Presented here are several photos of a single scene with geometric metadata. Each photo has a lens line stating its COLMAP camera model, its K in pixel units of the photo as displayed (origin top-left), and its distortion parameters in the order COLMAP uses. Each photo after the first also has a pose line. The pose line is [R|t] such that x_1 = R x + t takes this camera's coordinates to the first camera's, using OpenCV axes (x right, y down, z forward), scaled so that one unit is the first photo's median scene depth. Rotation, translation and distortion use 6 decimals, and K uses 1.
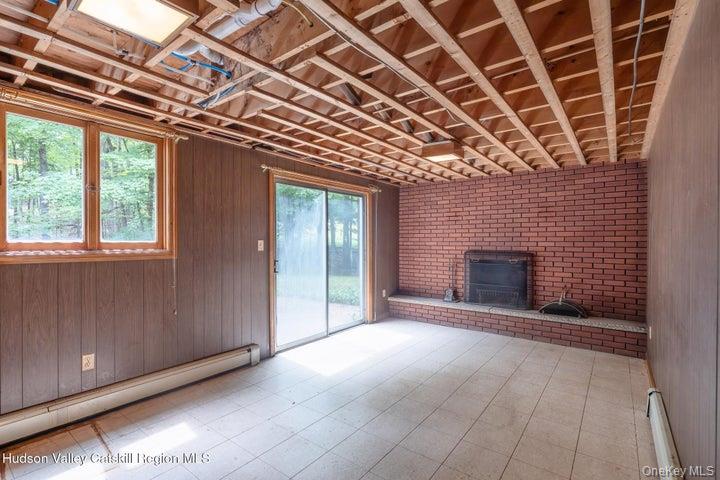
lens RADIAL K [[337.9, 0, 362.1], [0, 337.9, 244.3], [0, 0, 1]] dist [0.000793, 0.000193]
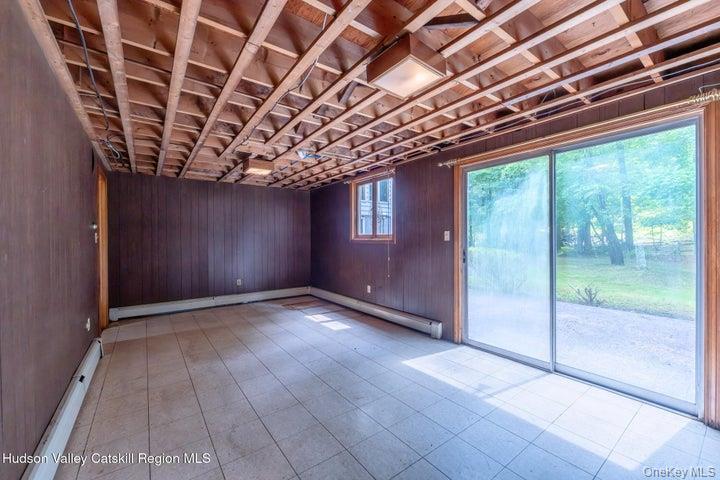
lens RADIAL K [[289.8, 0, 360.0], [0, 289.8, 240.0], [0, 0, 1]] dist [-0.000724, -0.000086]
pose [[-0.274934, 0.006872, -0.961438, 0.857010], [0.000433, 0.999975, 0.007024, 0.013950], [0.961463, 0.001515, -0.274931, 1.233402]]
